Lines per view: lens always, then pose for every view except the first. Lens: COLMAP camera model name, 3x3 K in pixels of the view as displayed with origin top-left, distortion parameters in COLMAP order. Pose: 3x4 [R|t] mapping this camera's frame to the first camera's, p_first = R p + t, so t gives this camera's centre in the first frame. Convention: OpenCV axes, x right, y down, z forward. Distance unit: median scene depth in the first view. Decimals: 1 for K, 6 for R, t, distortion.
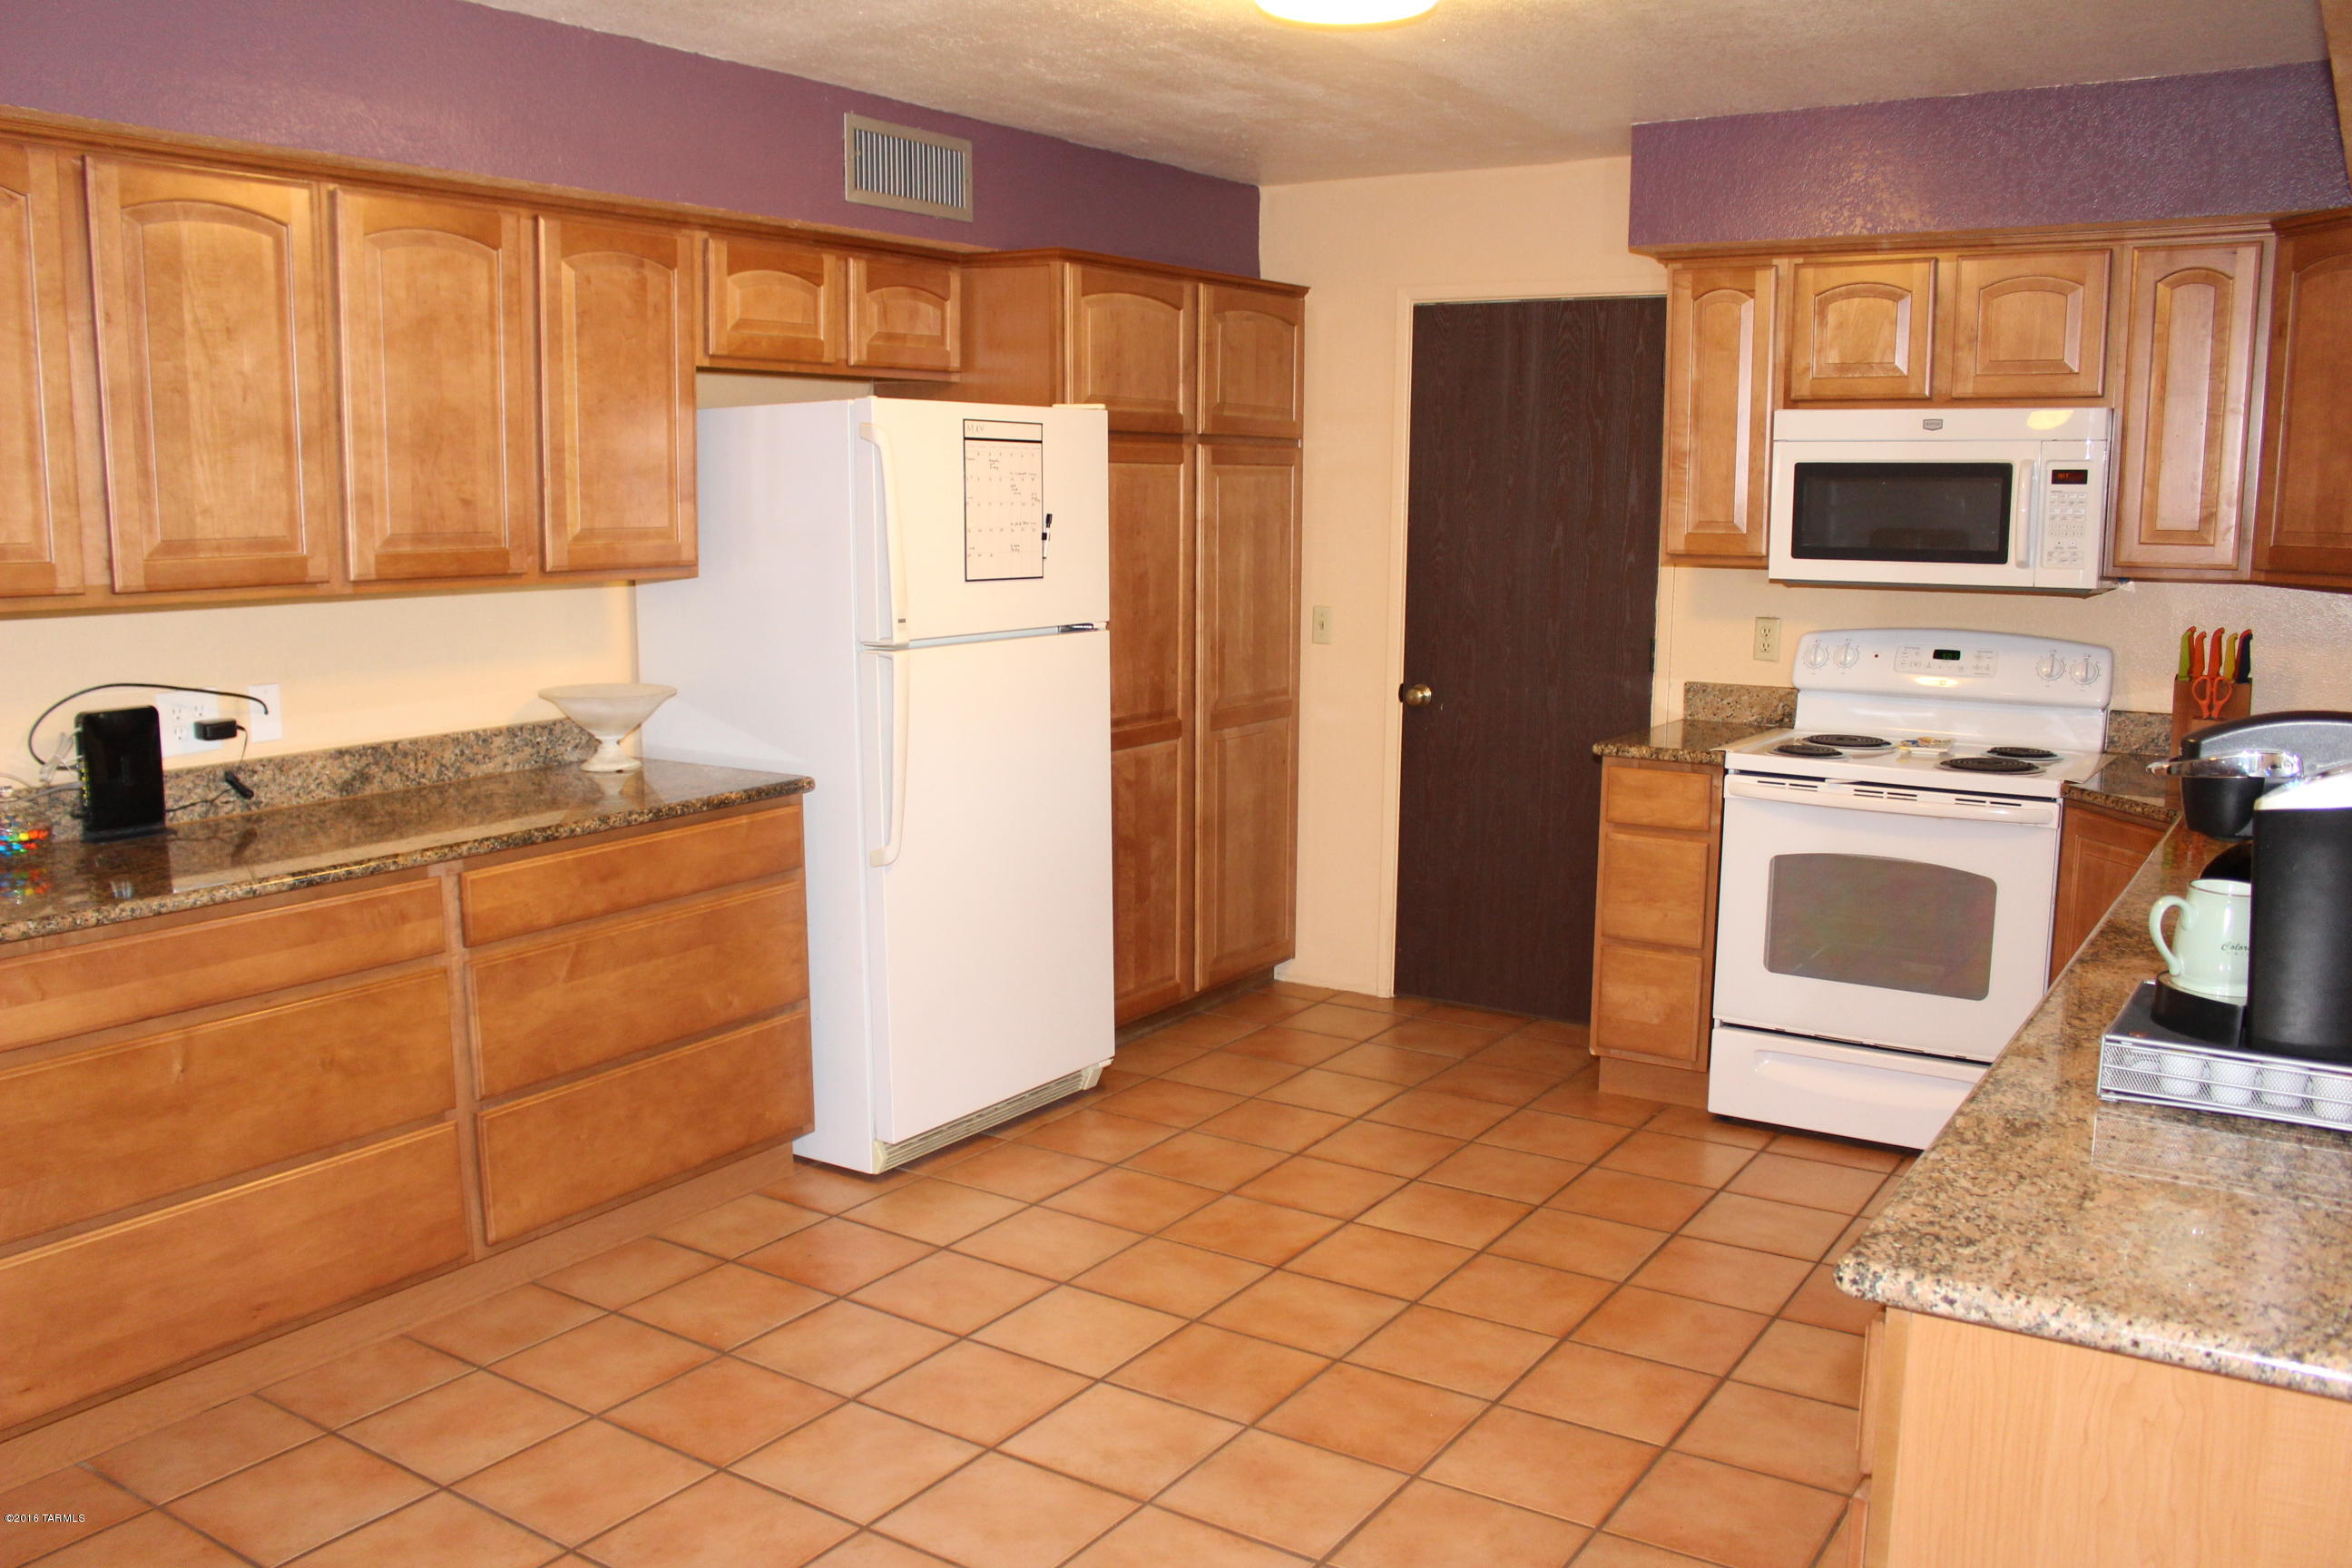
lens RADIAL K [[1941.4, 0, 1147.3], [0, 1941.4, 814.4], [0, 0, 1]] dist [-0.173303, 0.151353]
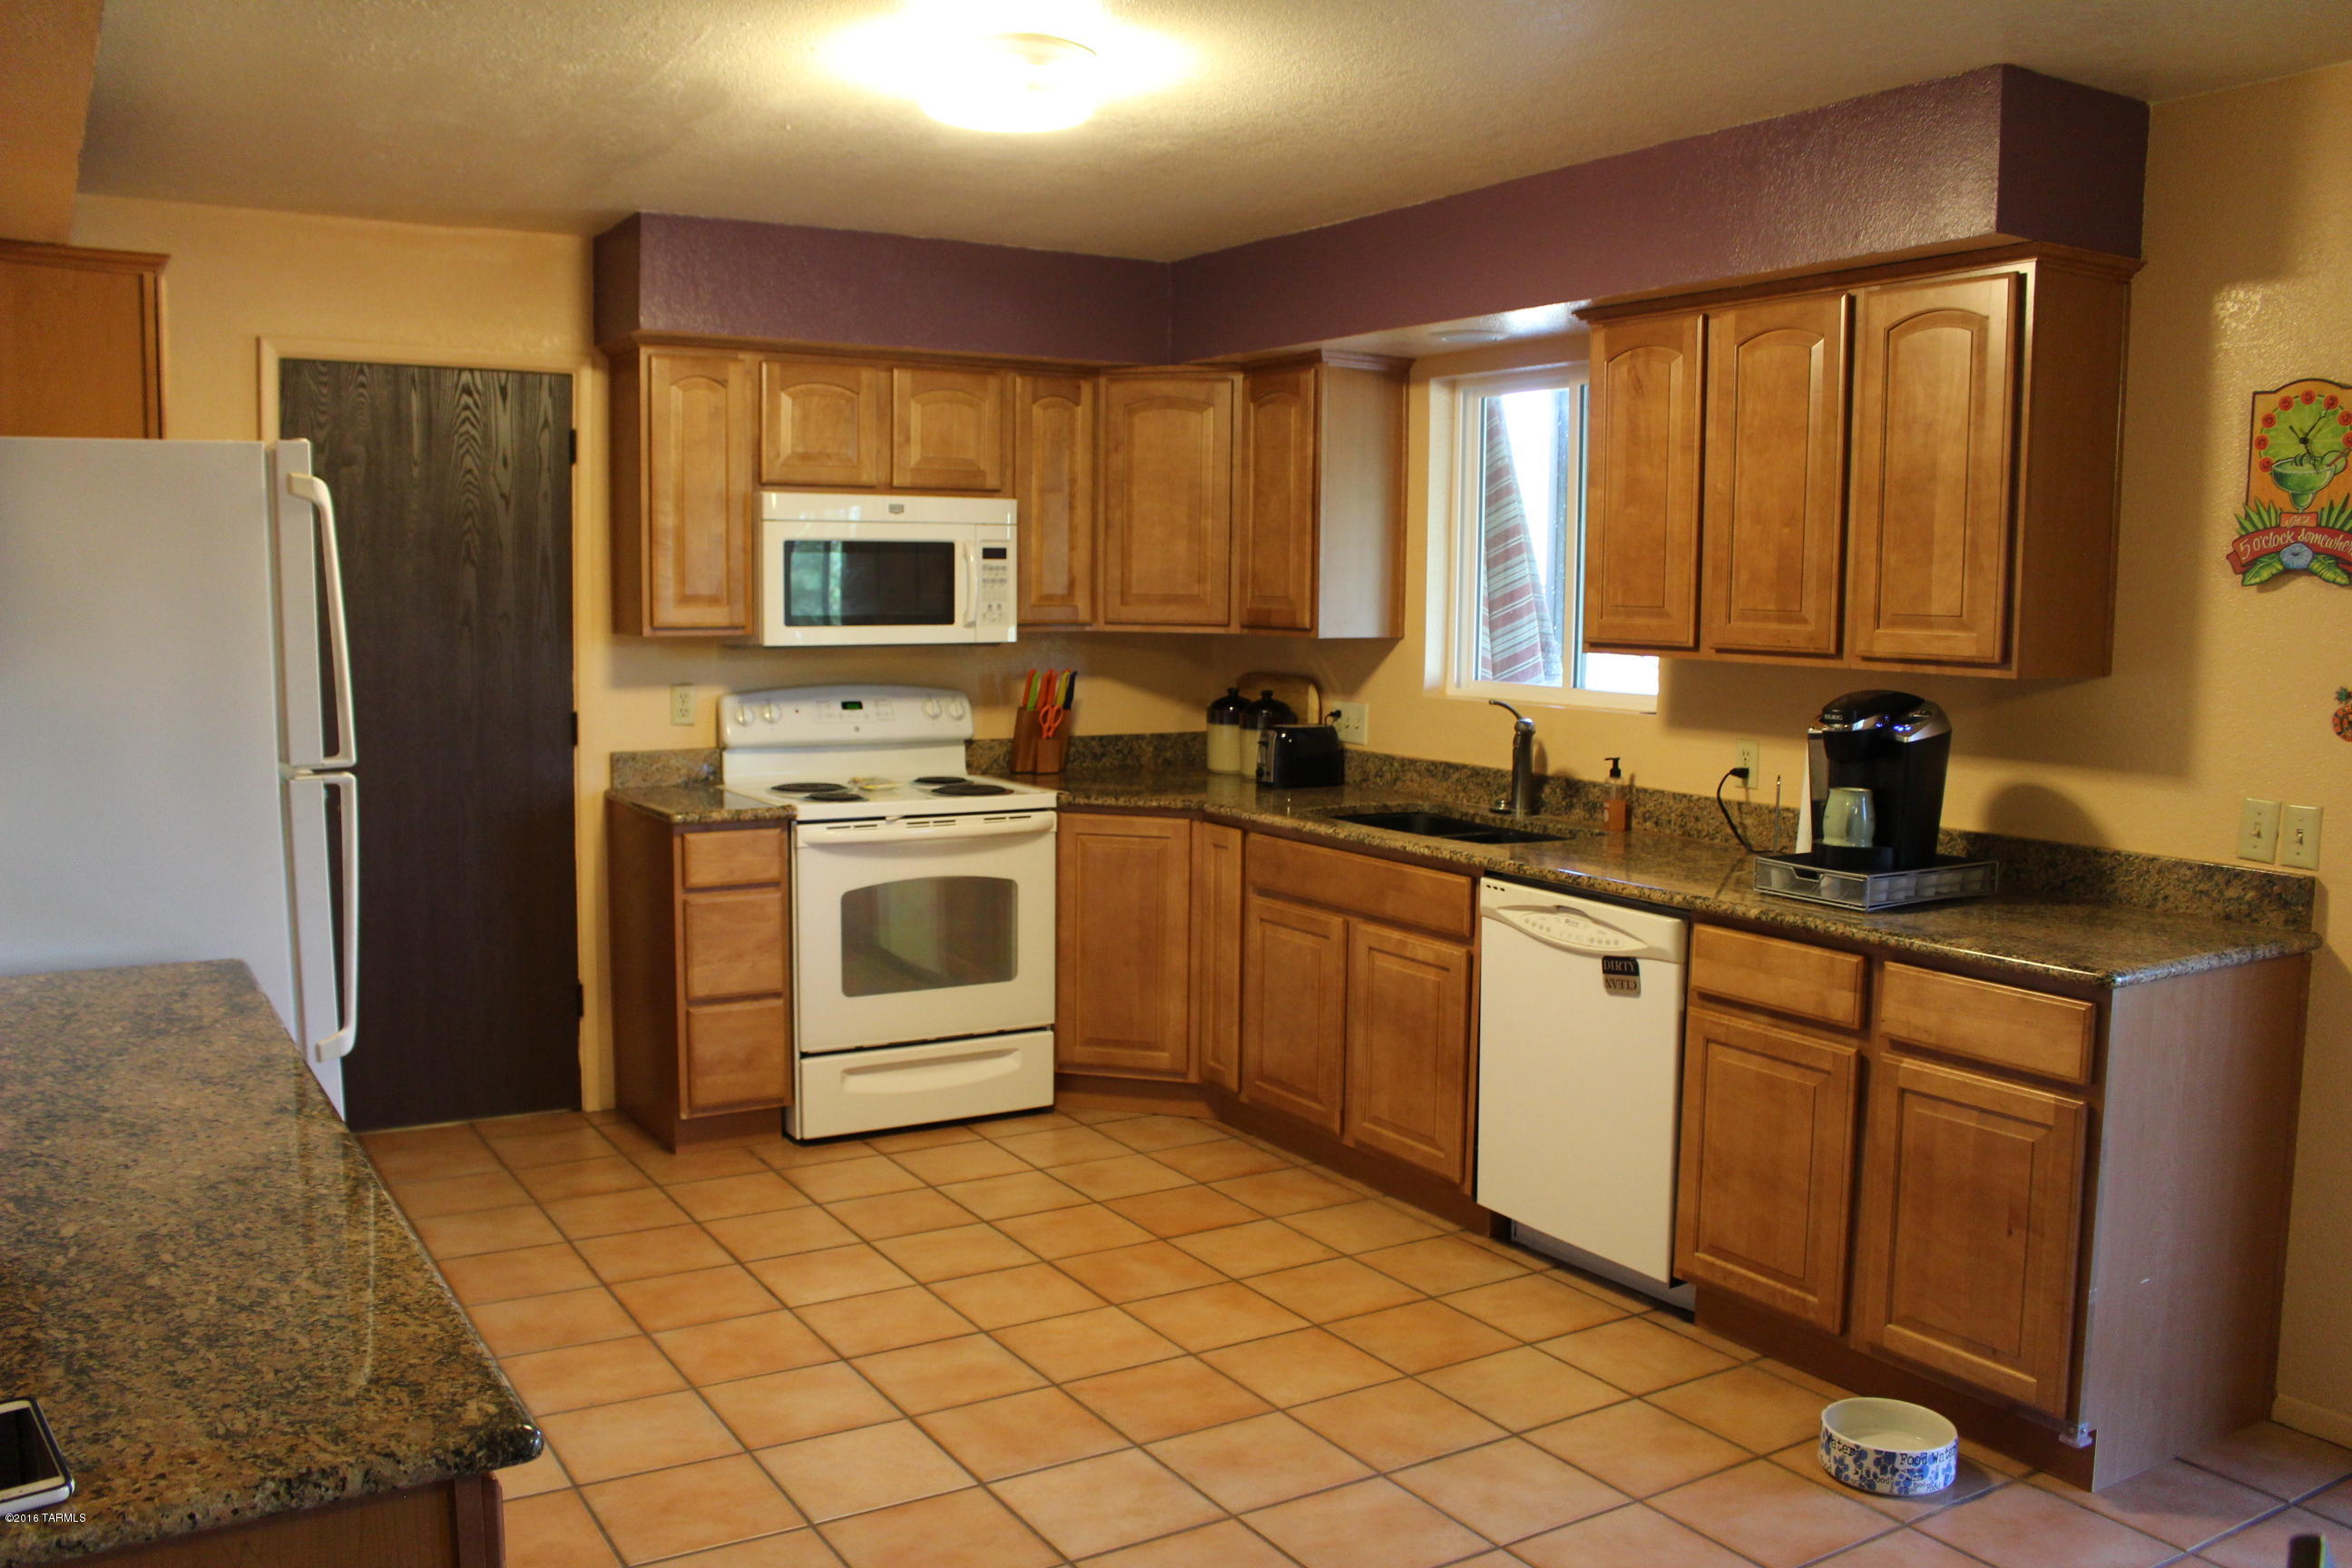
lens RADIAL K [[1941.4, 0, 1147.3], [0, 1941.4, 814.4], [0, 0, 1]] dist [-0.173303, 0.151353]
pose [[0.412007, -0.104469, 0.905172, -0.626401], [0.138287, 0.989067, 0.051208, -0.058007], [-0.900626, 0.104076, 0.421950, 0.368031]]
